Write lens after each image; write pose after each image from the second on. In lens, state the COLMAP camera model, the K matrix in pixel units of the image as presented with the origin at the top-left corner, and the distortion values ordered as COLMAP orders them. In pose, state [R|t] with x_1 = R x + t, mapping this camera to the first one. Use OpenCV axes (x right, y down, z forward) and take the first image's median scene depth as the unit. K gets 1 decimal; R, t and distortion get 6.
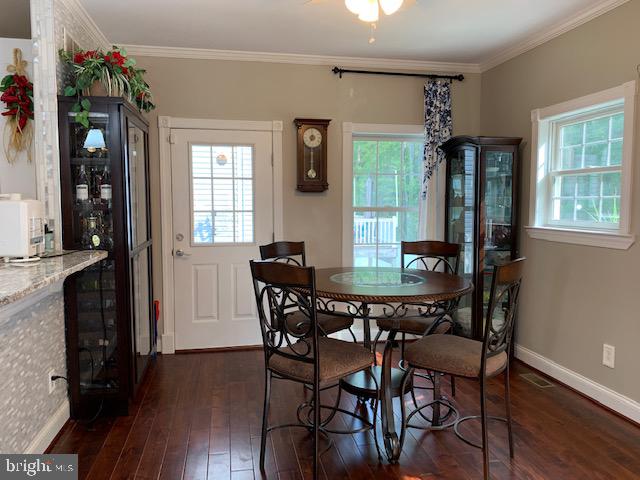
lens RADIAL K [[488.3, 0, 320.0], [0, 488.3, 240.0], [0, 0, 1]] dist [0.072383, -0.104526]
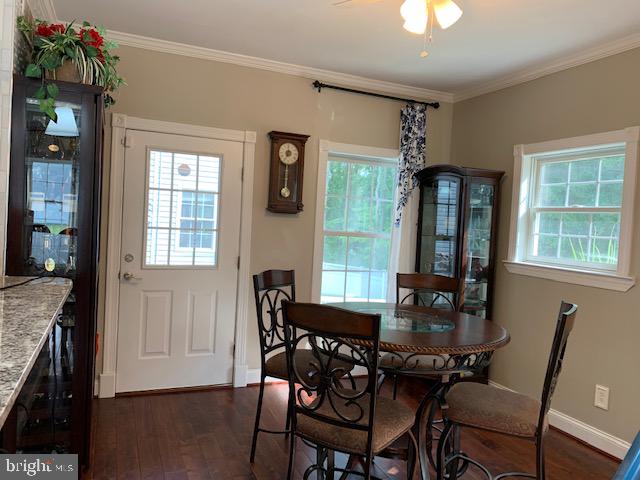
lens RADIAL K [[488.3, 0, 320.0], [0, 488.3, 240.0], [0, 0, 1]] dist [0.072383, -0.104526]
pose [[0.976349, 0.045616, 0.211332, -0.147484], [-0.038762, 0.998583, -0.036466, -0.017929], [-0.212696, 0.027412, 0.976734, 0.106332]]
